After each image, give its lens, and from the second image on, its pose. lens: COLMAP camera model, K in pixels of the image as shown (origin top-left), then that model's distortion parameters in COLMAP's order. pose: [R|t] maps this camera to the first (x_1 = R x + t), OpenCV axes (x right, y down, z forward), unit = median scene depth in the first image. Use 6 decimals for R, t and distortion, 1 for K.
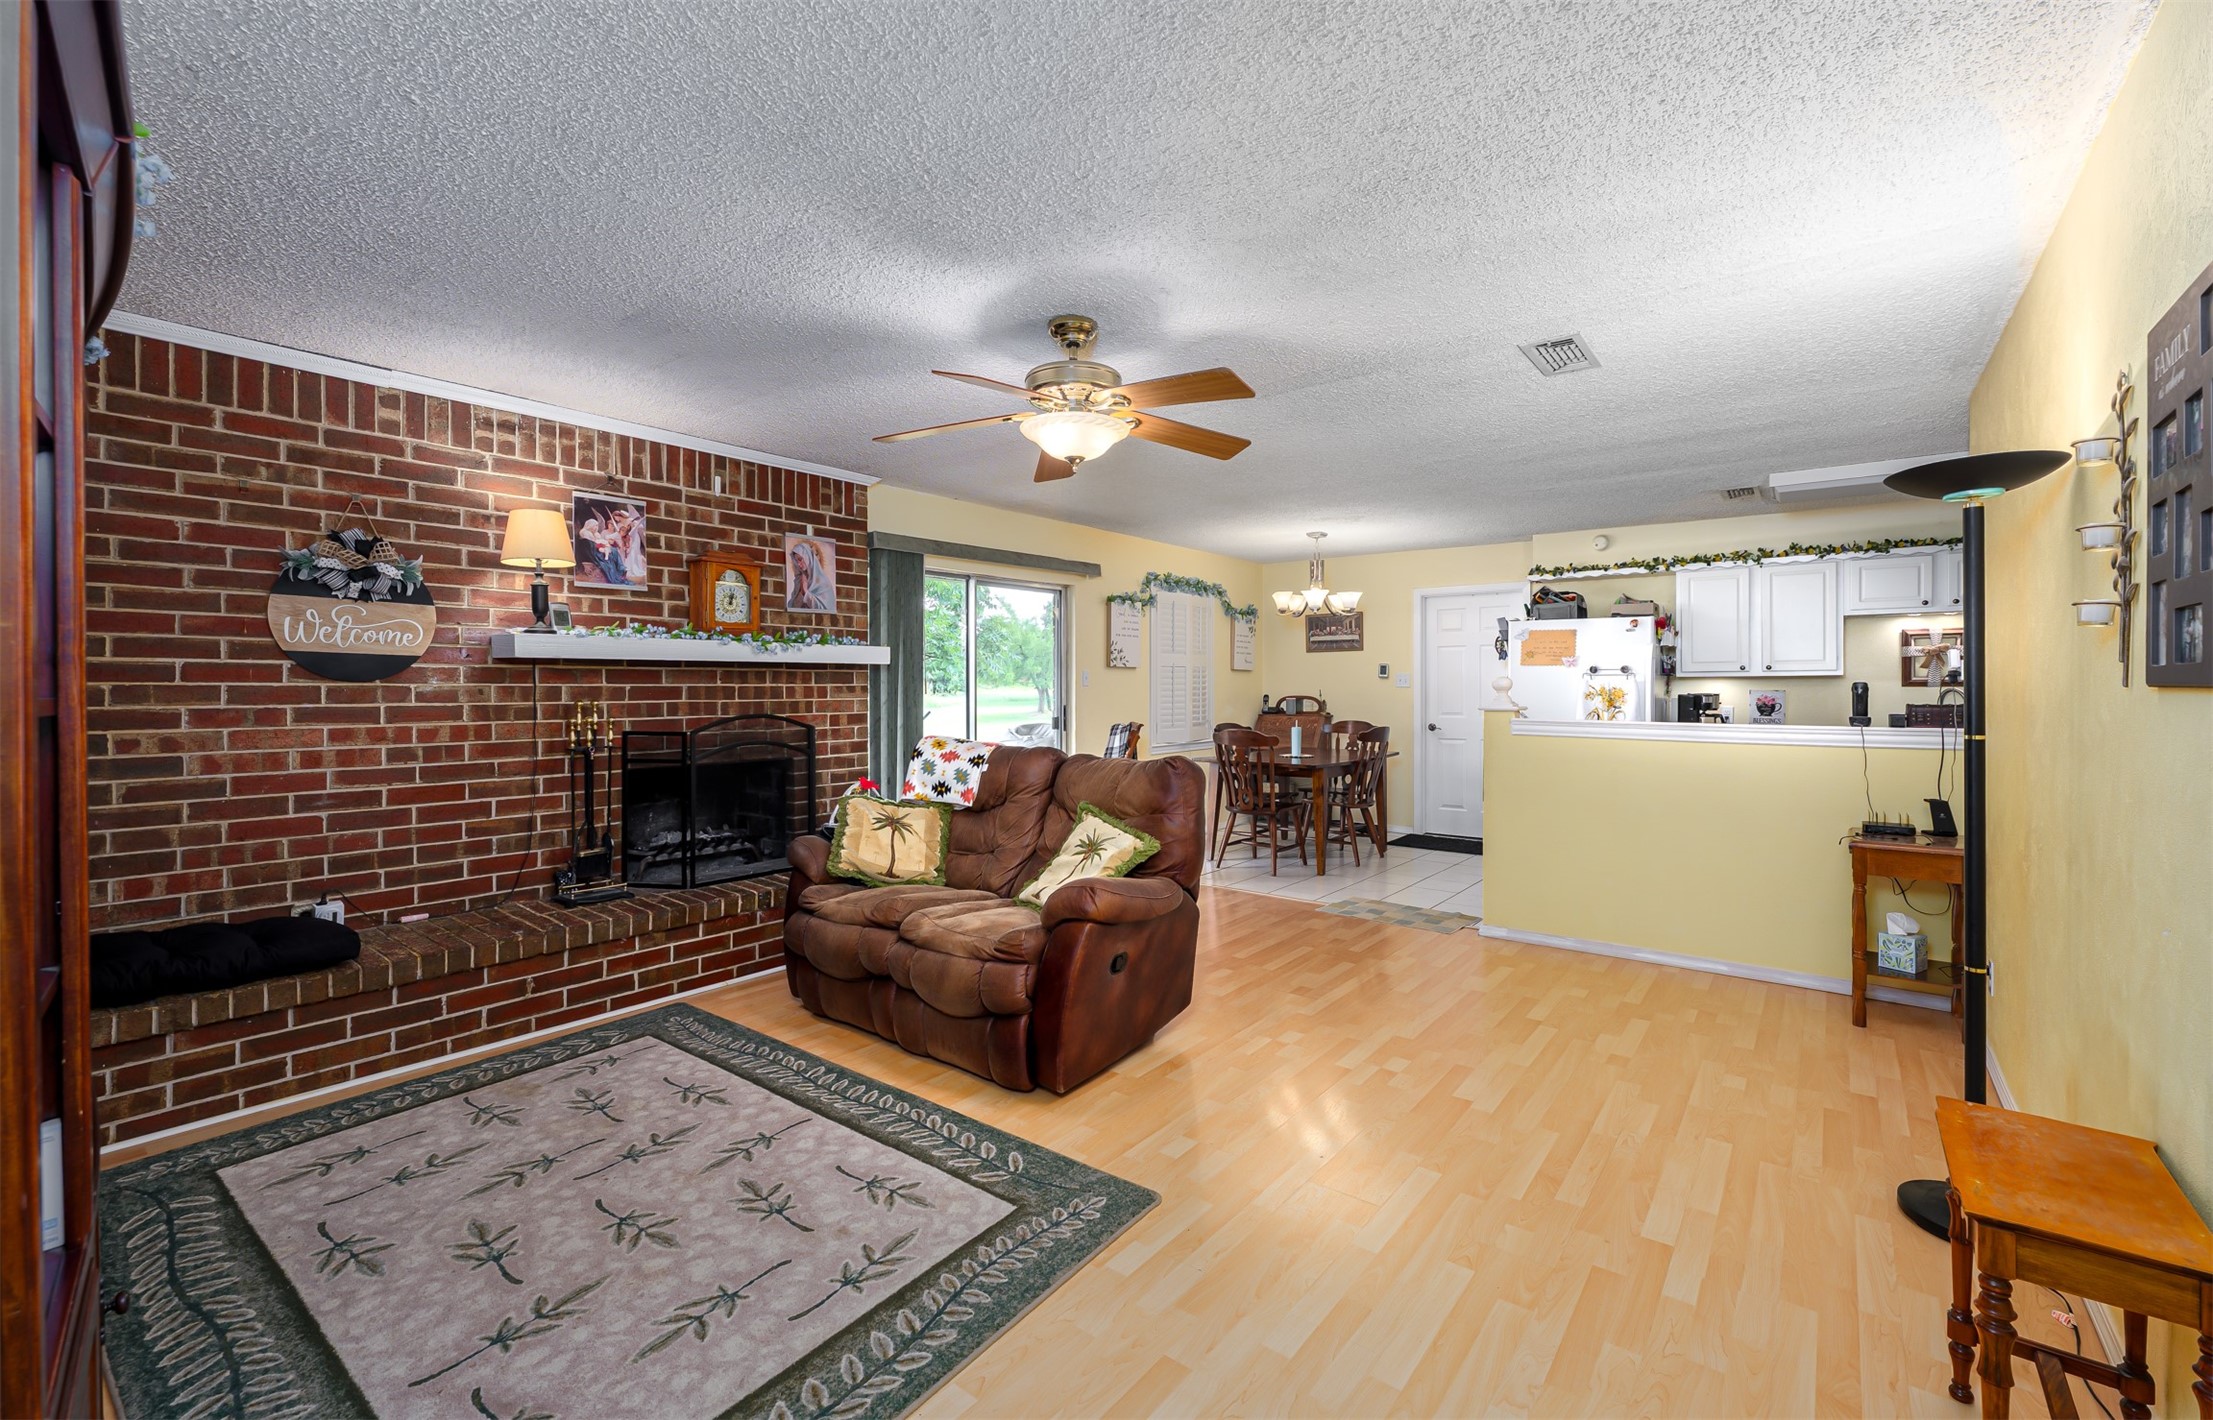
lens RADIAL K [[939.5, 0, 1103.2], [0, 939.5, 694.7], [0, 0, 1]] dist [0.000796, 0.000038]
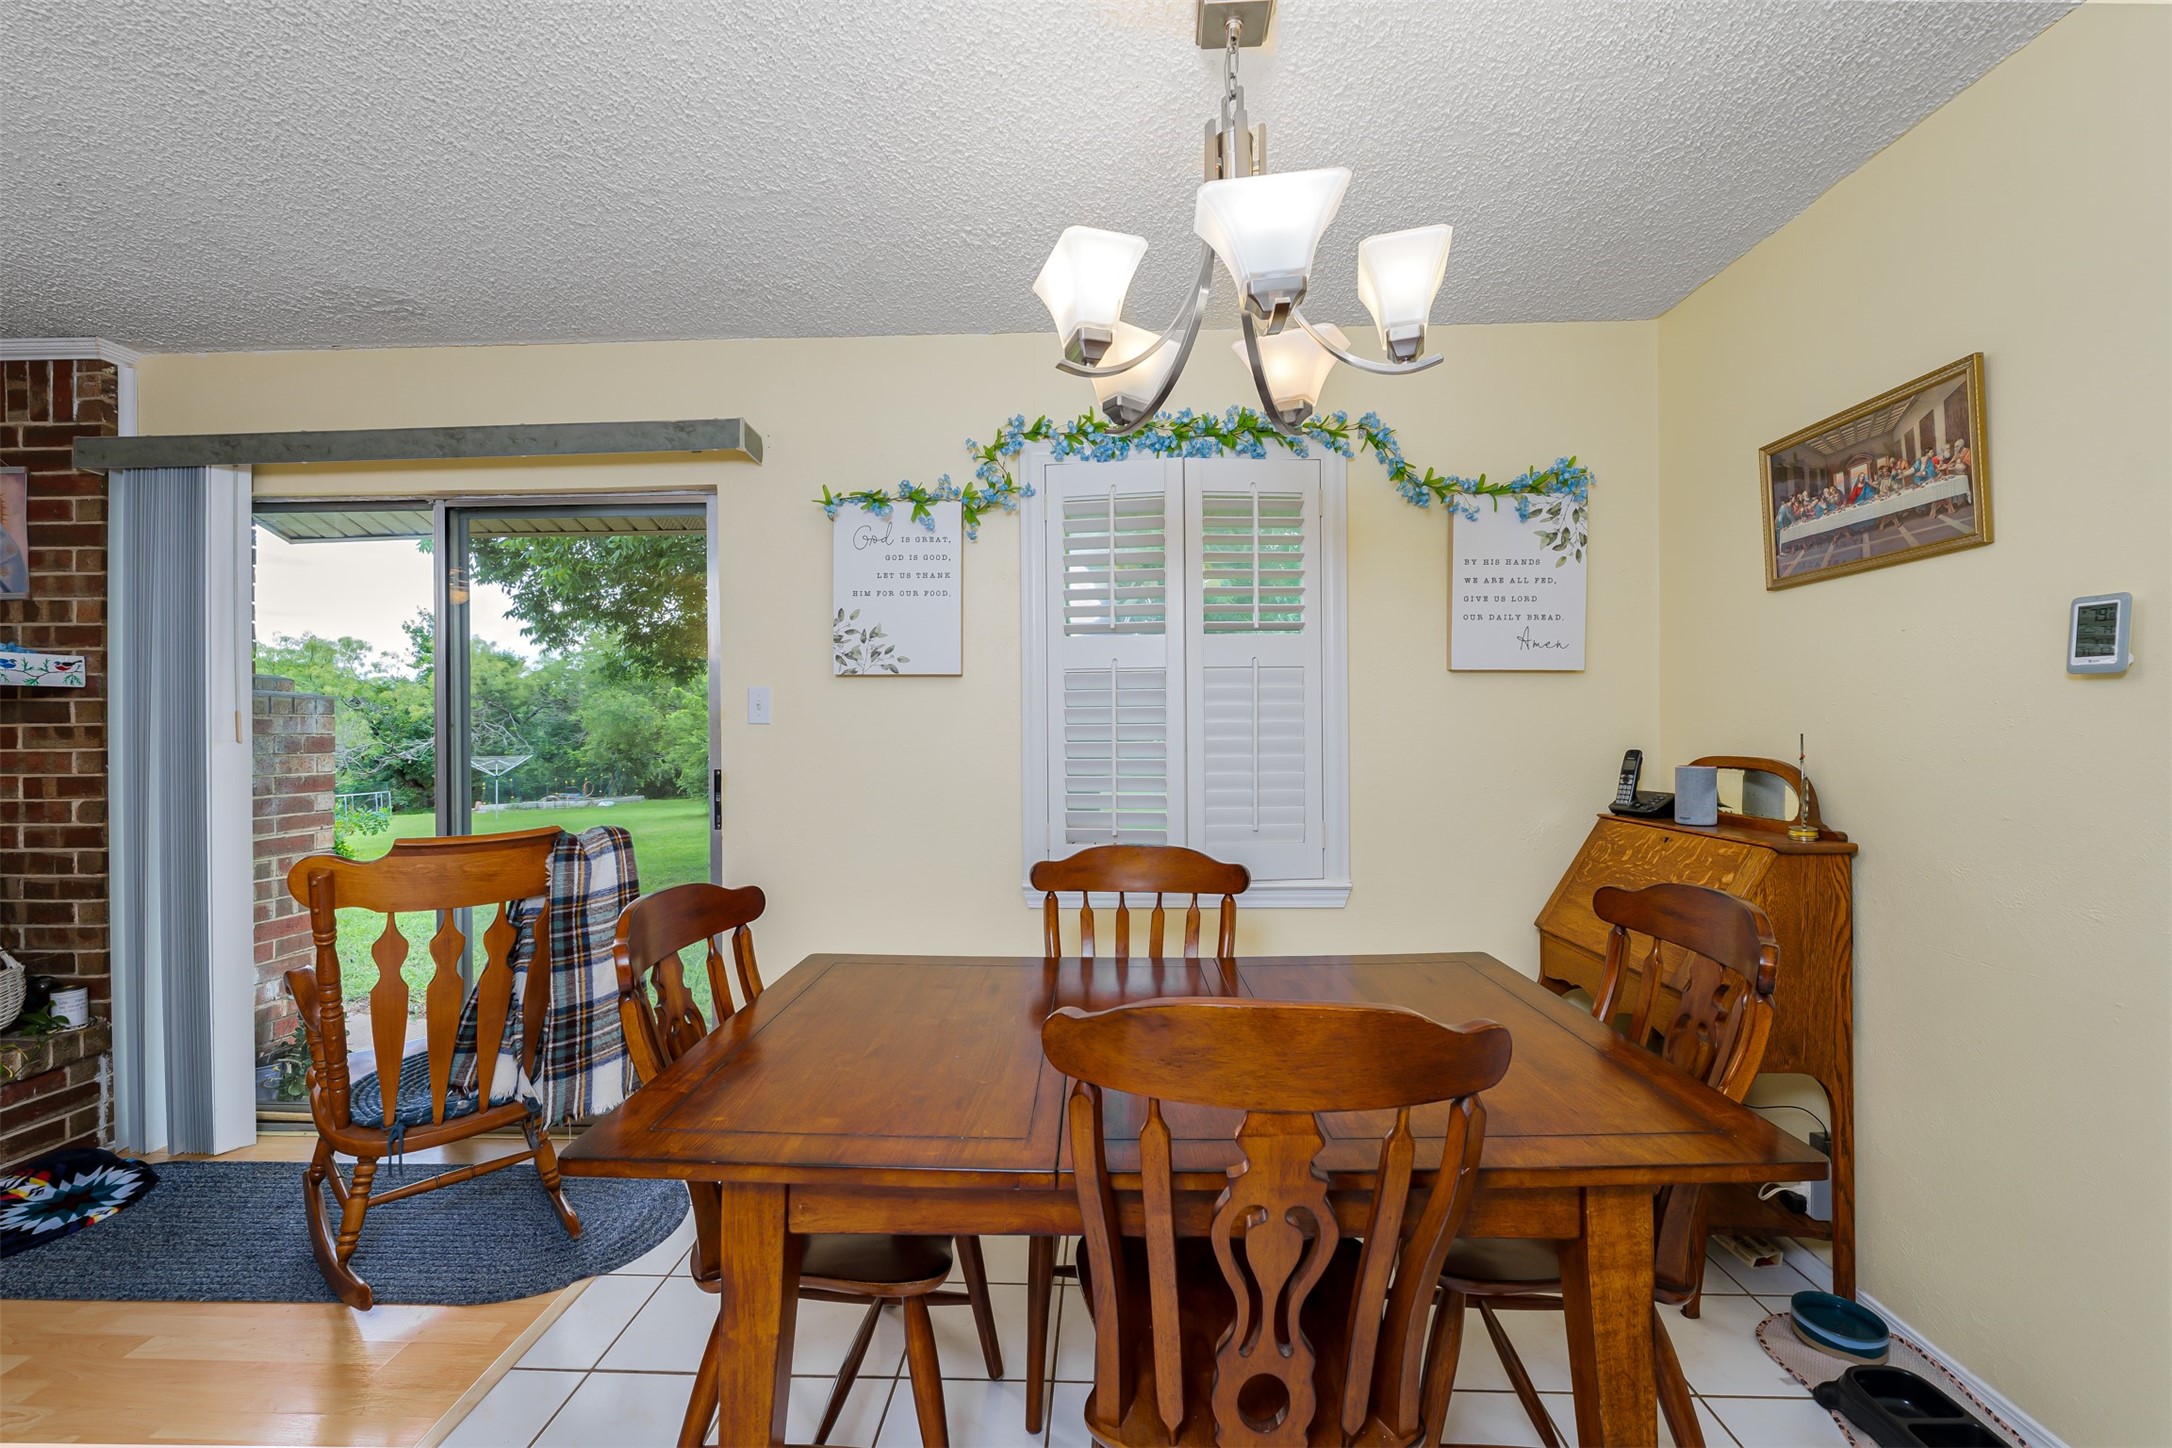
lens RADIAL K [[897.0, 0, 1080.6], [0, 897.0, 725.9], [0, 0, 1]] dist [-0.000407, -0.000016]
pose [[0.584920, 0.000626, -0.811090, 0.559119], [-0.004453, 0.999987, -0.002439, -0.012242], [0.811078, 0.005038, 0.584916, 1.285549]]
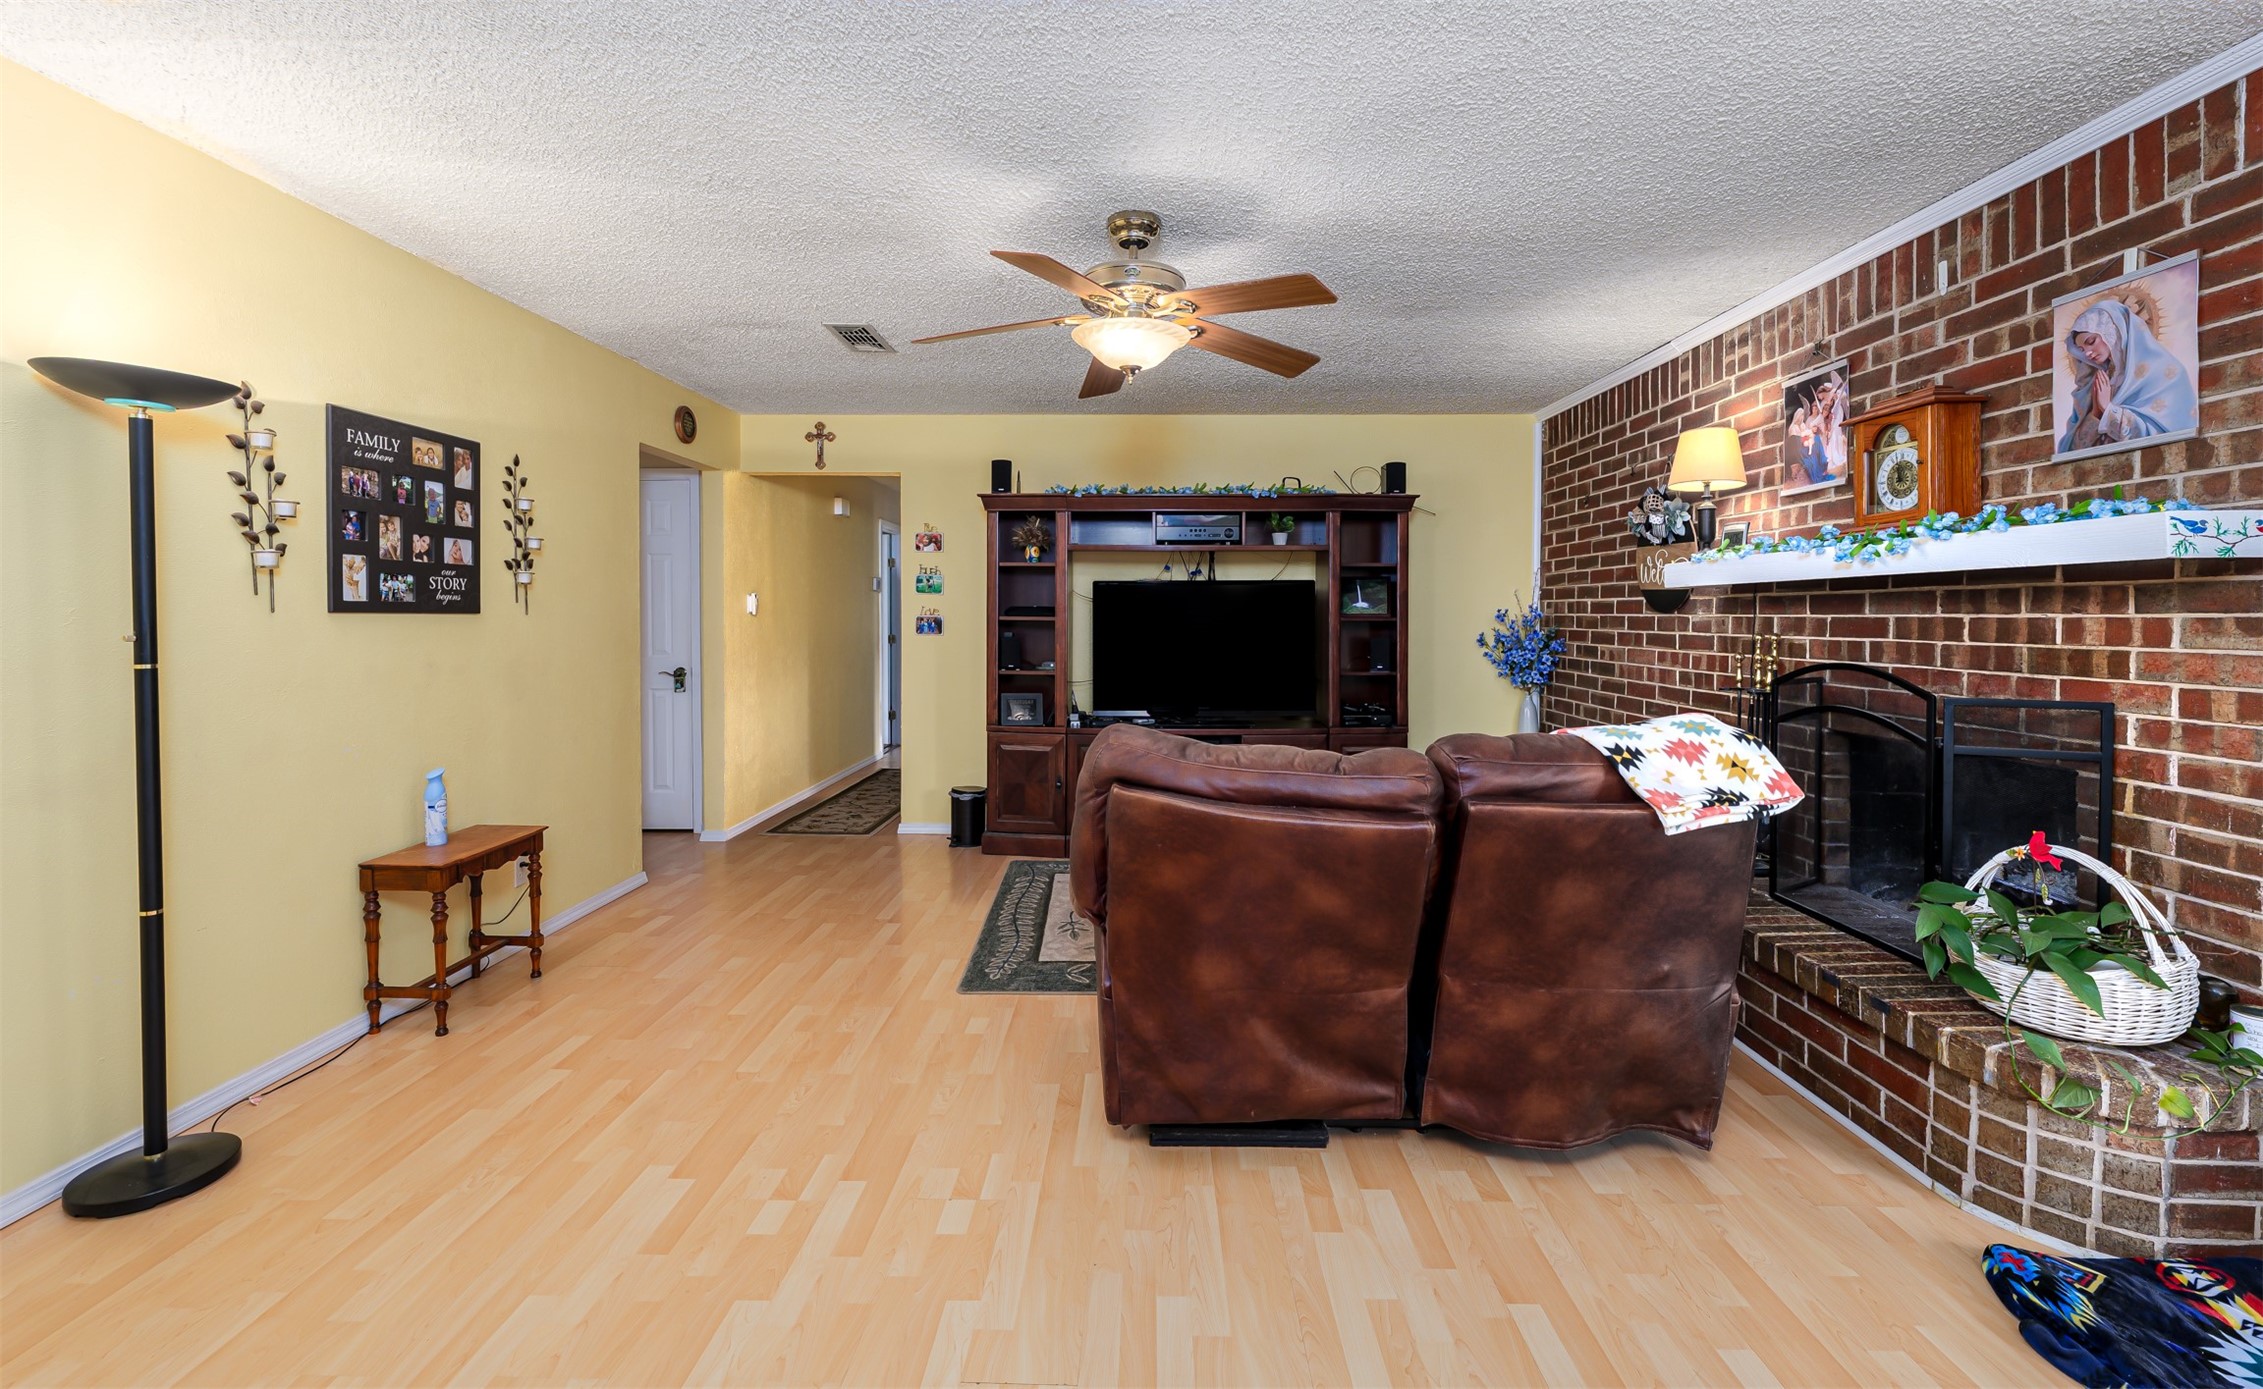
lens RADIAL K [[929.8, 0, 1124.1], [0, 929.8, 630.4], [0, 0, 1]] dist [0.000647, 0.000075]
pose [[-0.802308, 0.008010, -0.596856, 0.339007], [-0.007599, 0.999692, 0.023630, -0.010526], [0.596861, 0.023494, -0.802000, 1.123487]]
